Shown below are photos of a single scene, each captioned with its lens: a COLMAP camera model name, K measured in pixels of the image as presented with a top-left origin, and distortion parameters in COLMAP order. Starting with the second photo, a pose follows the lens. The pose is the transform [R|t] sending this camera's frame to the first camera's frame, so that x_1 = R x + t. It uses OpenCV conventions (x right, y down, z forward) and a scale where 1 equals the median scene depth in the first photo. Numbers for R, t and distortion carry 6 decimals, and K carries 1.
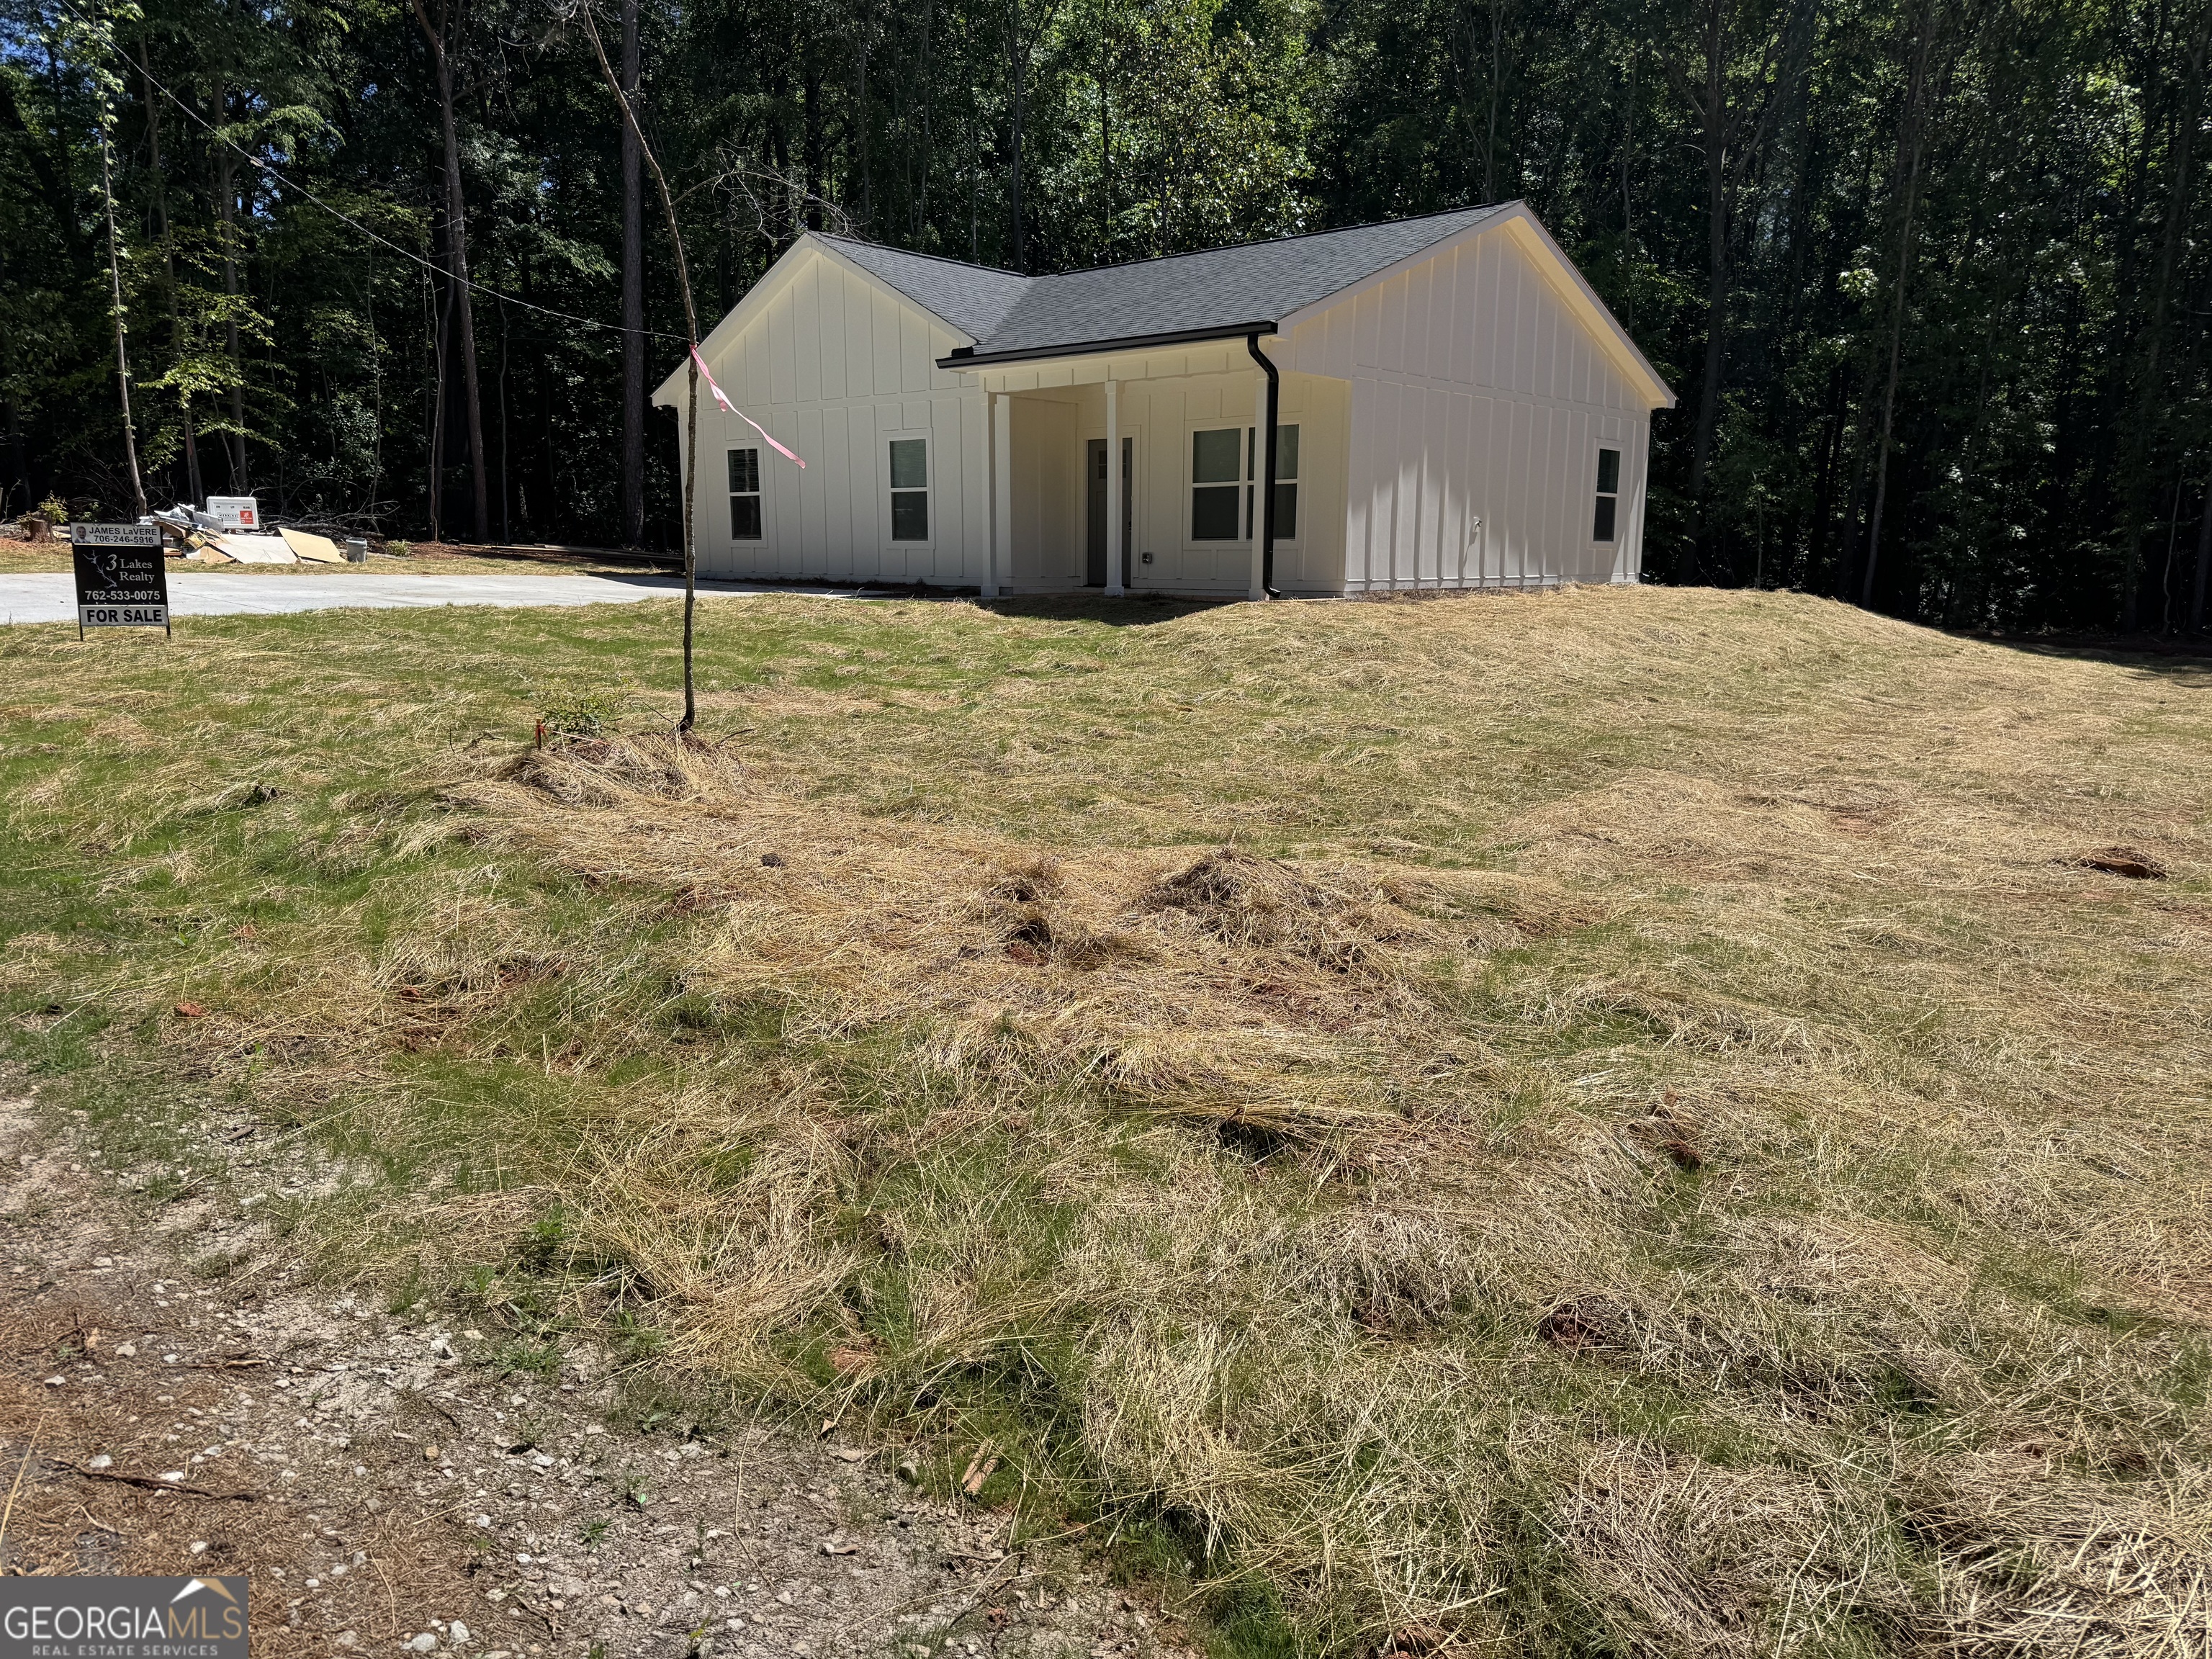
lens RADIAL K [[1503.8, 0, 1106.0], [0, 1503.8, 829.5], [0, 0, 1]] dist [0.091507, -0.142736]
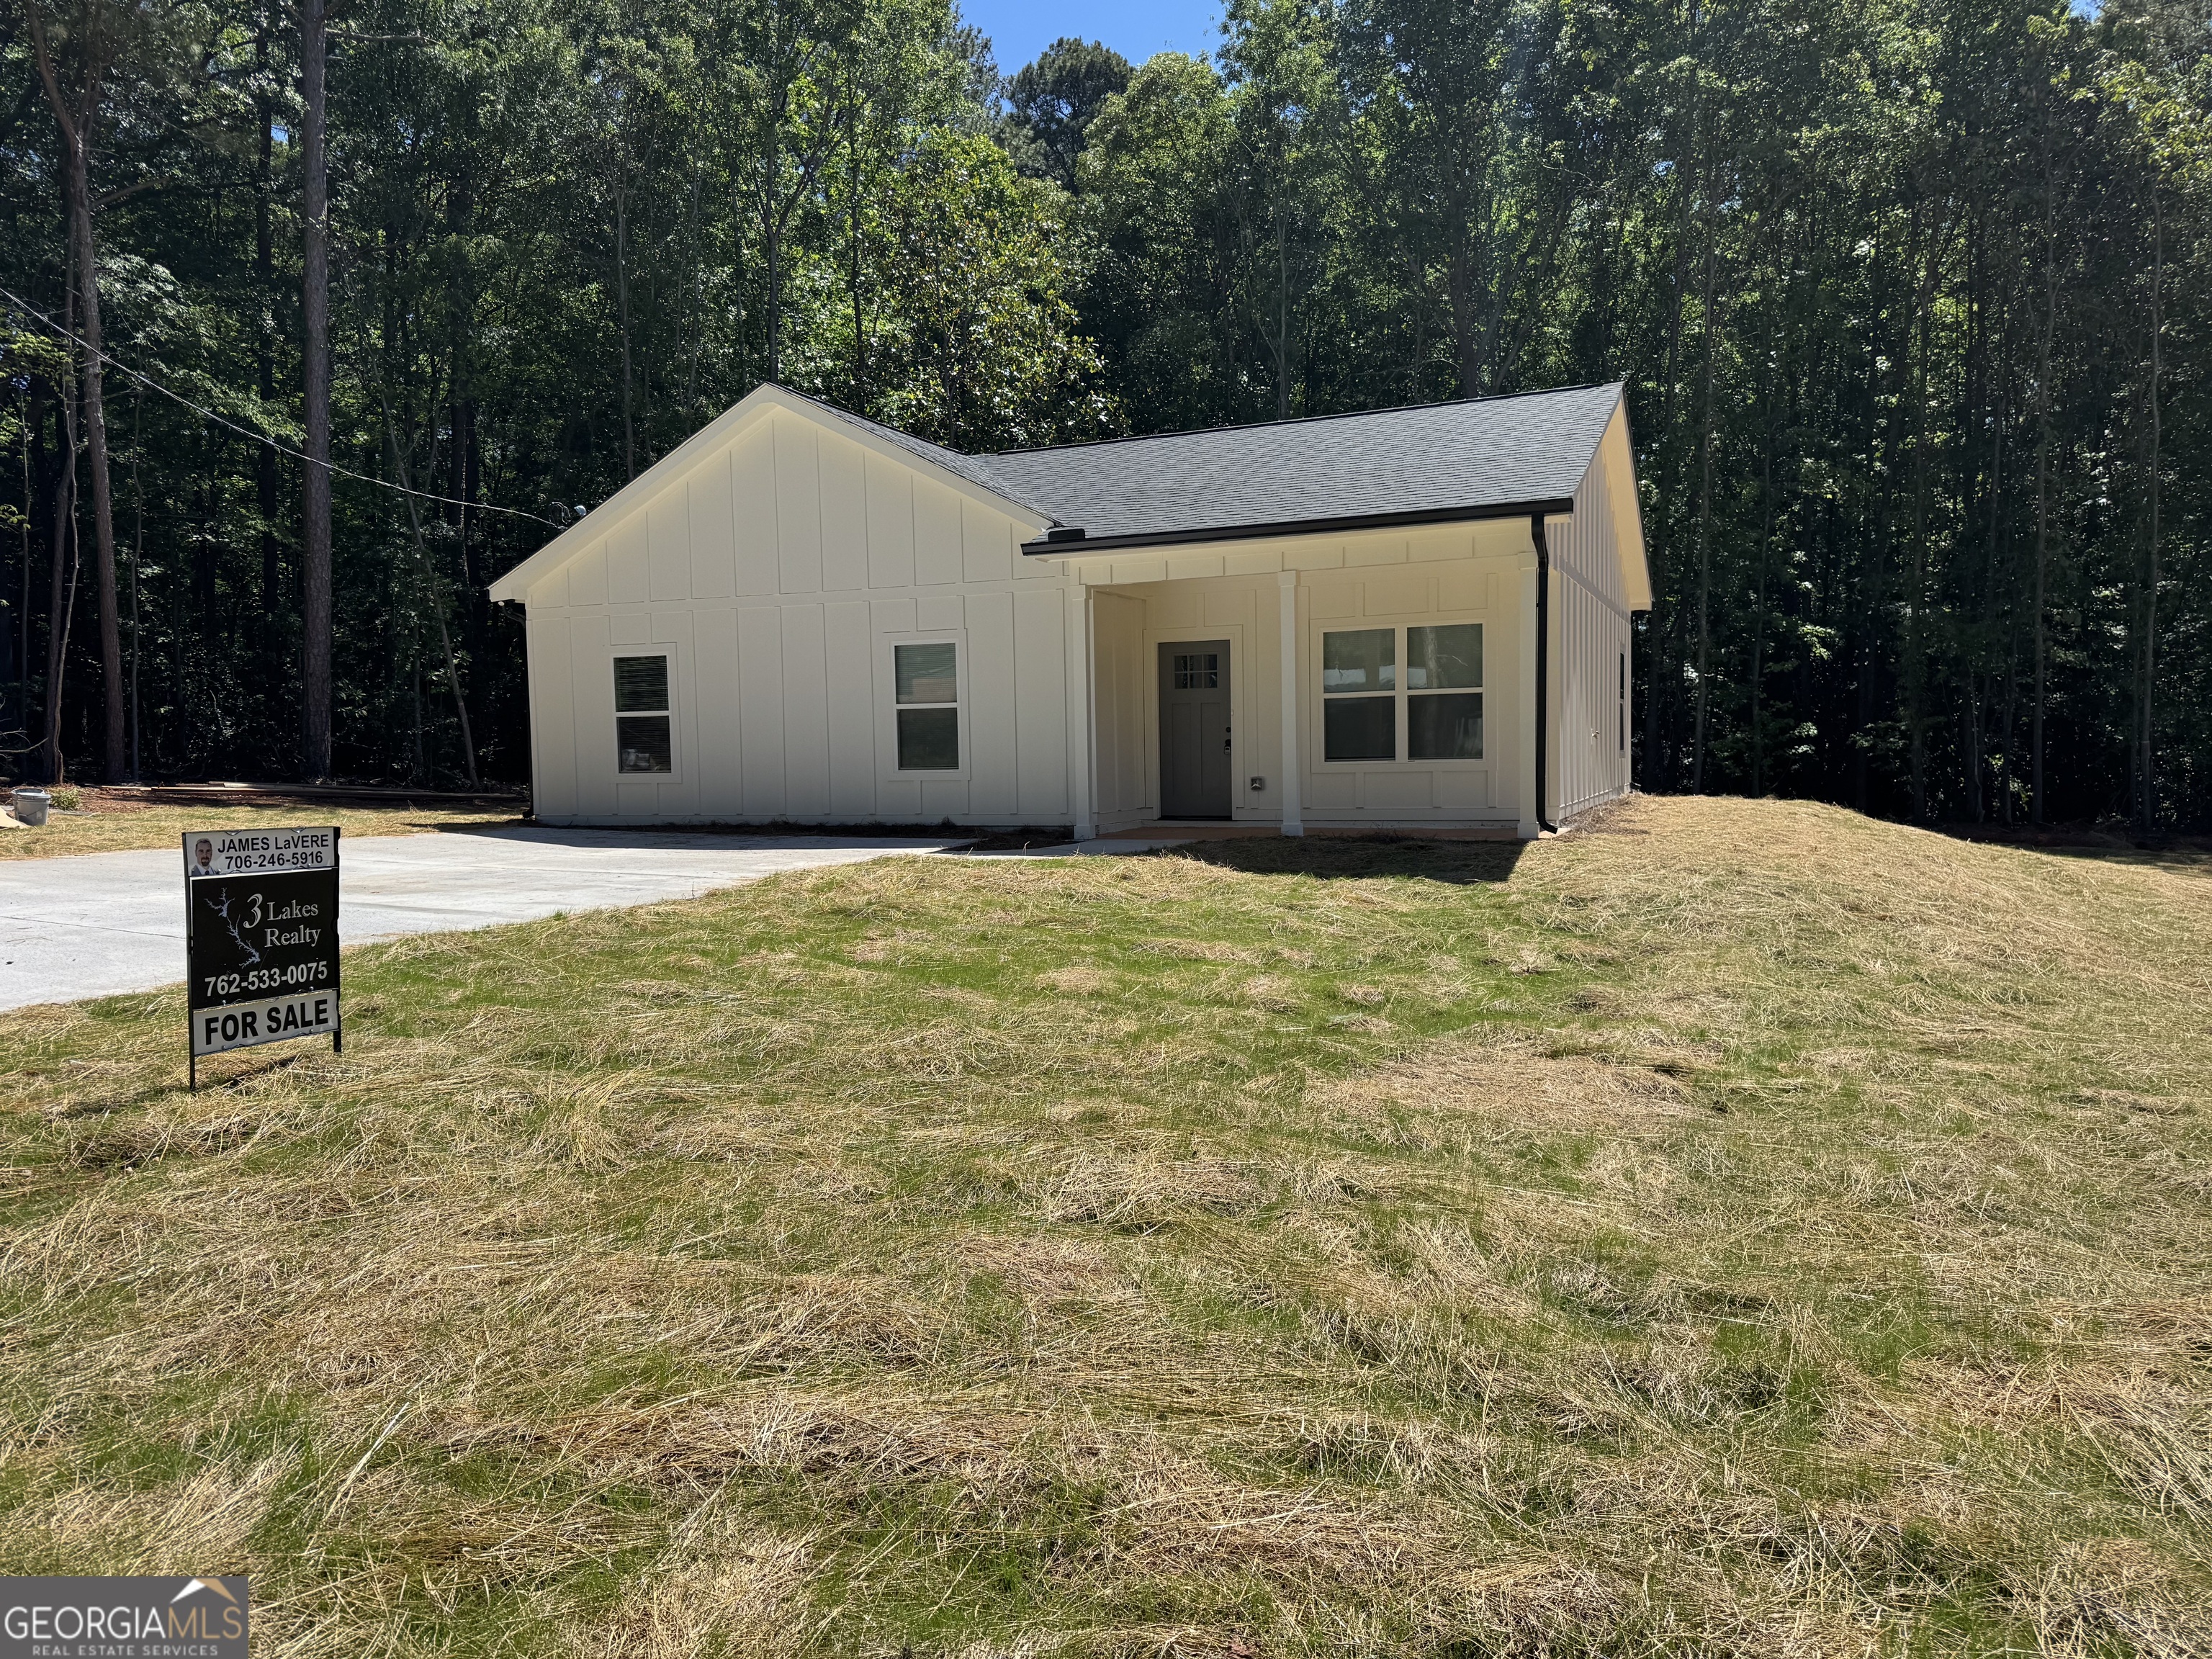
lens RADIAL K [[1503.8, 0, 1106.0], [0, 1503.8, 829.5], [0, 0, 1]] dist [0.091507, -0.142736]
pose [[0.947324, -0.041464, 0.317581, -0.287500], [0.081481, 0.990160, -0.113773, -0.065428], [-0.309738, 0.133657, 0.941381, 0.248400]]
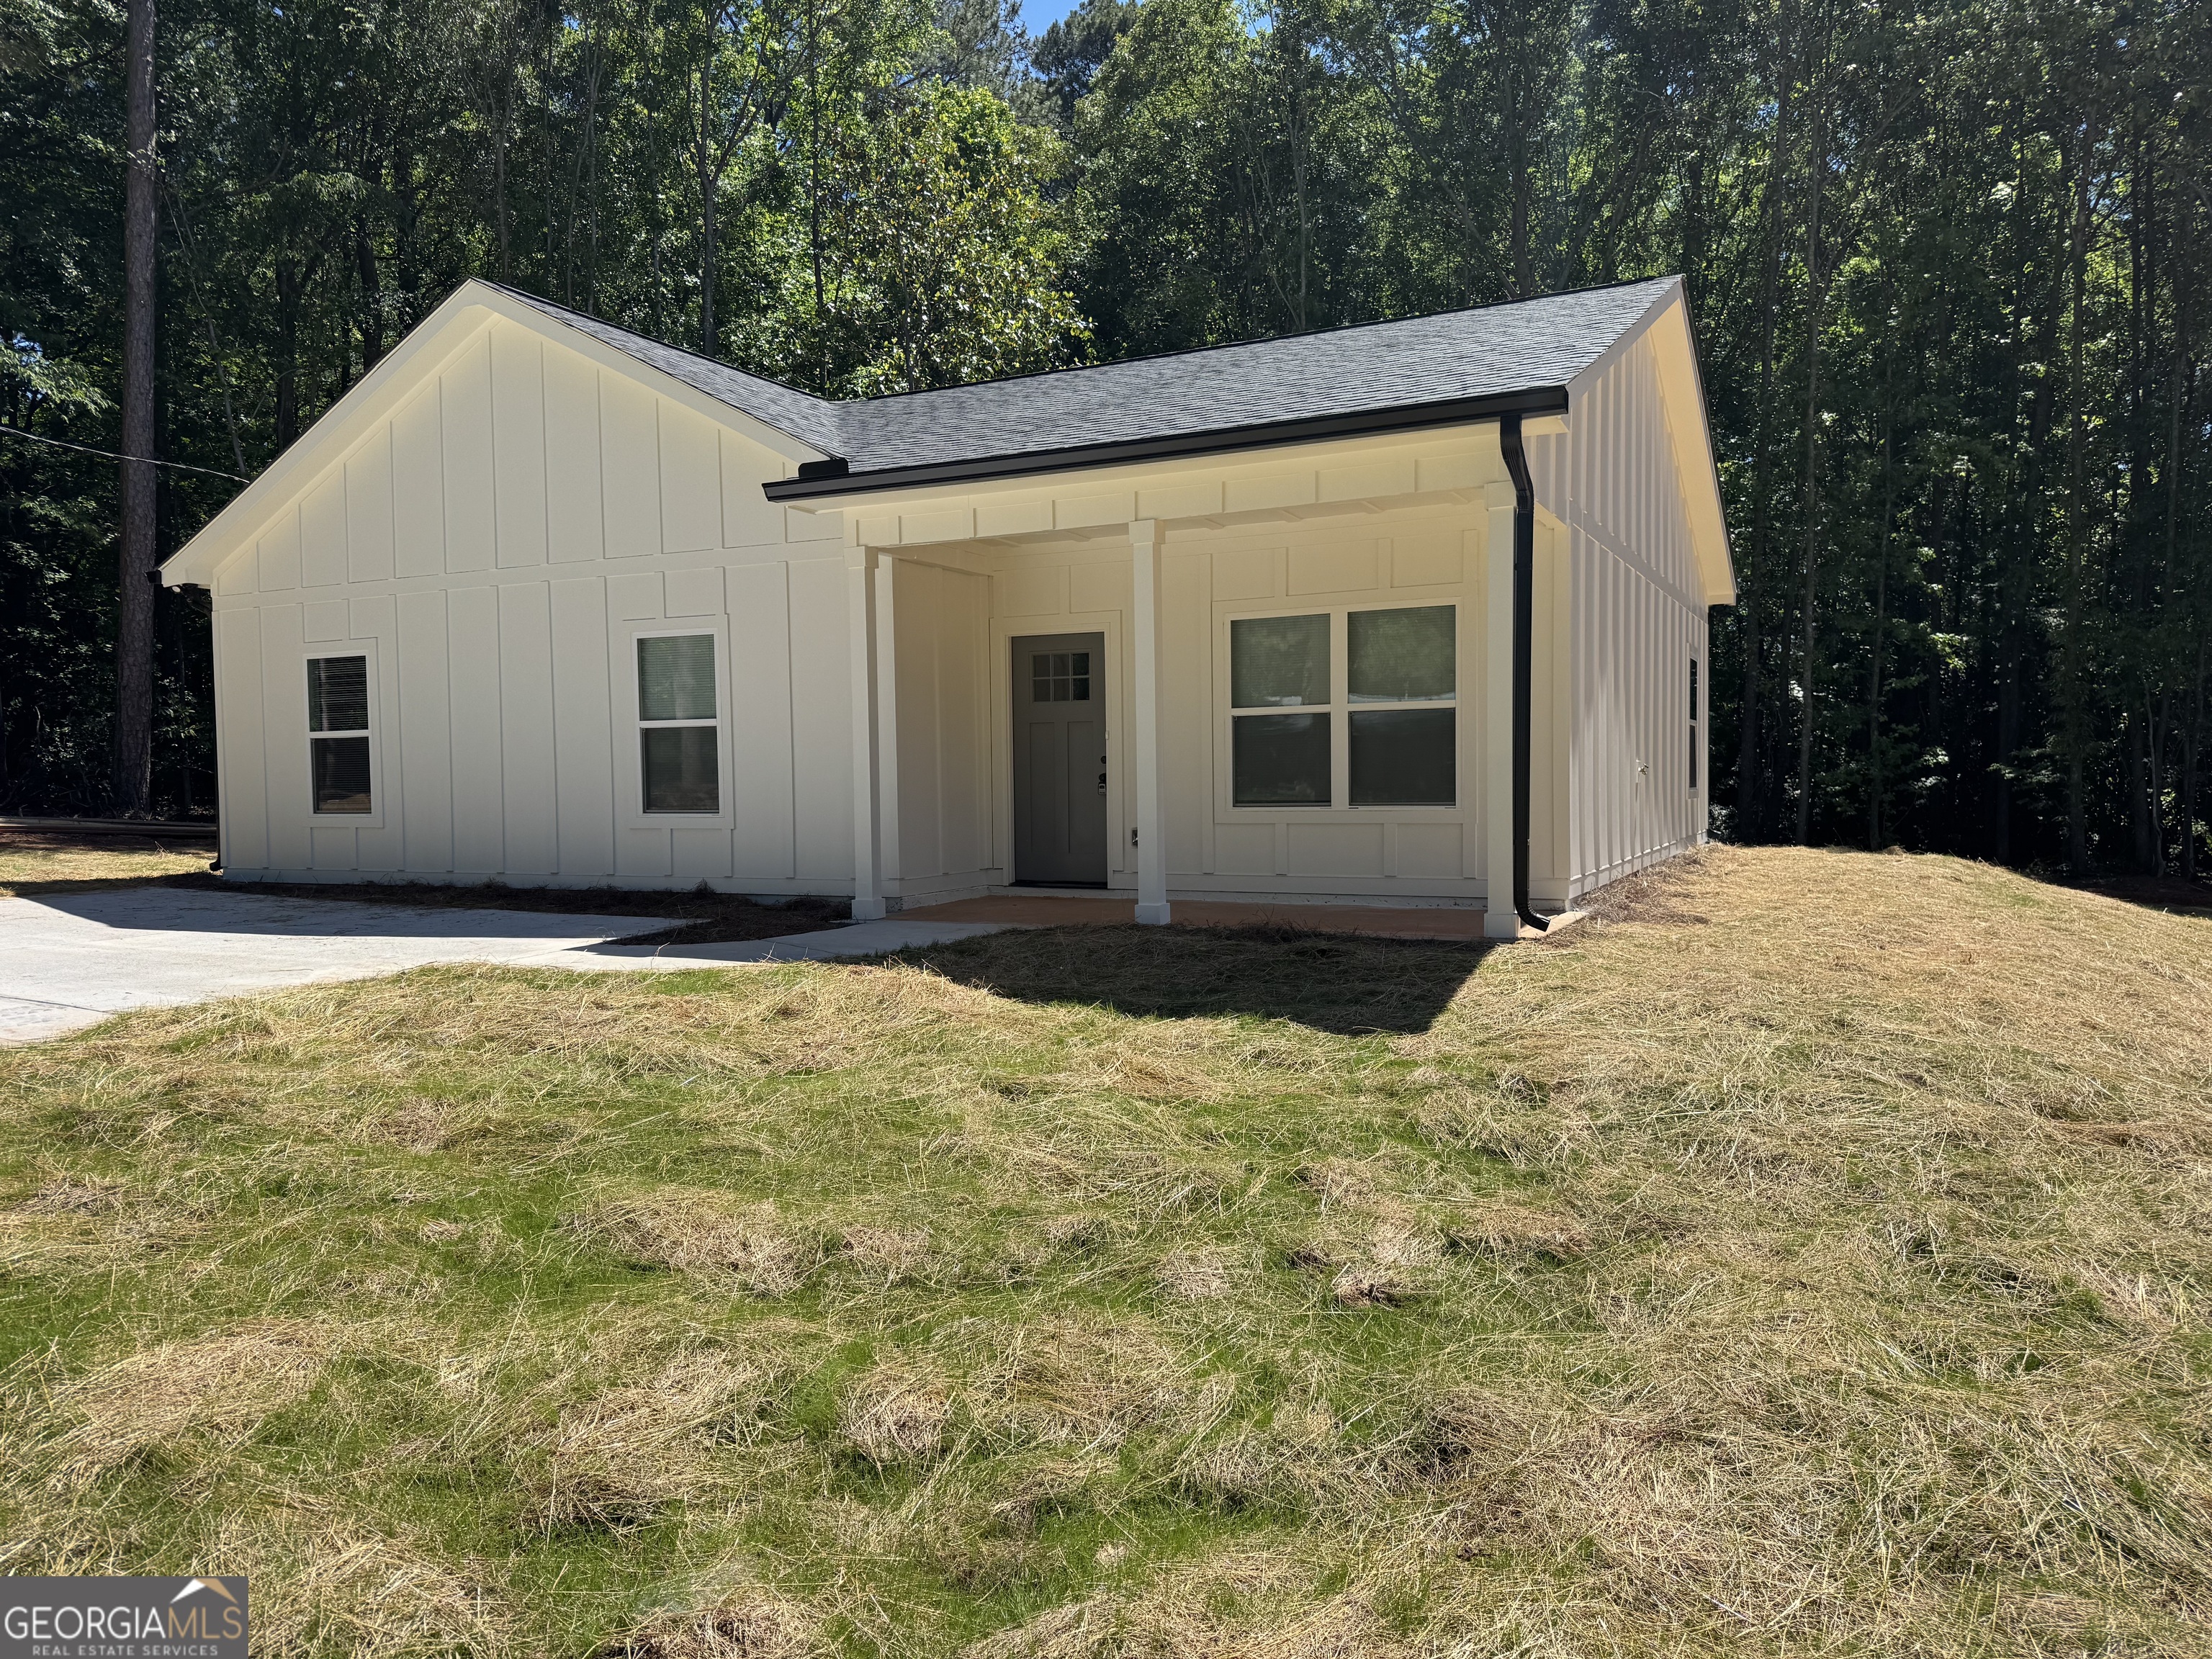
lens RADIAL K [[1512.6, 0, 1114.9], [0, 1512.6, 831.6], [0, 0, 1]] dist [0.041860, -0.046278]
pose [[0.964753, -0.030152, 0.261423, -0.120840], [0.066536, 0.989086, -0.131464, -0.101256], [-0.254605, 0.144225, 0.956230, 0.430634]]
